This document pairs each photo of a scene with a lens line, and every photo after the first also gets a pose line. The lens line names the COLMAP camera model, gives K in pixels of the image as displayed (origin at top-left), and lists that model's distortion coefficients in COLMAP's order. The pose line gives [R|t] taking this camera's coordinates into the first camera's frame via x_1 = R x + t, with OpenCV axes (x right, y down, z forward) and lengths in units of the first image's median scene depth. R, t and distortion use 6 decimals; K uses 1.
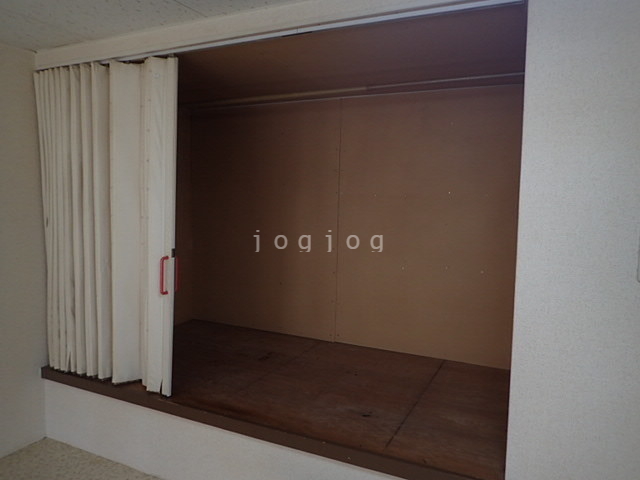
lens RADIAL K [[473.4, 0, 318.5], [0, 473.4, 237.7], [0, 0, 1]] dist [-0.007071, 0.013550]
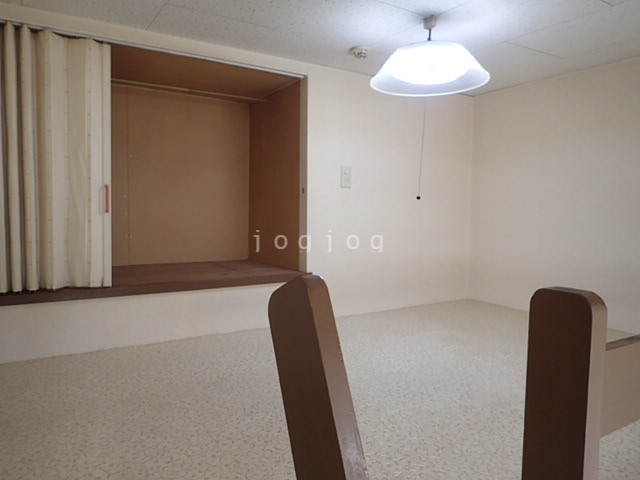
lens RADIAL K [[473.4, 0, 321.1], [0, 473.4, 237.9], [0, 0, 1]] dist [-0.007071, 0.013550]
pose [[0.535862, -0.061440, 0.842067, -1.143870], [0.061134, 0.997554, 0.033881, 0.181966], [-0.842089, 0.033323, 0.538307, -0.275653]]
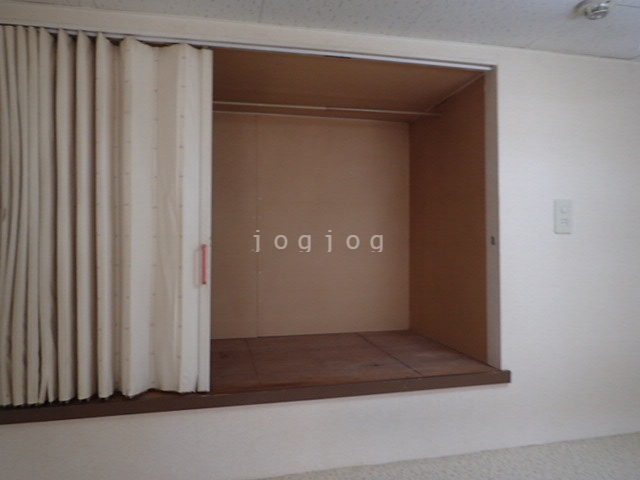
lens RADIAL K [[473.4, 0, 324.0], [0, 473.4, 238.5], [0, 0, 1]] dist [-0.007071, 0.013550]
pose [[0.781932, -0.018847, 0.623079, -0.722475], [0.066739, 0.996329, -0.053617, 0.092363], [-0.619781, 0.083508, 0.780319, 0.077160]]
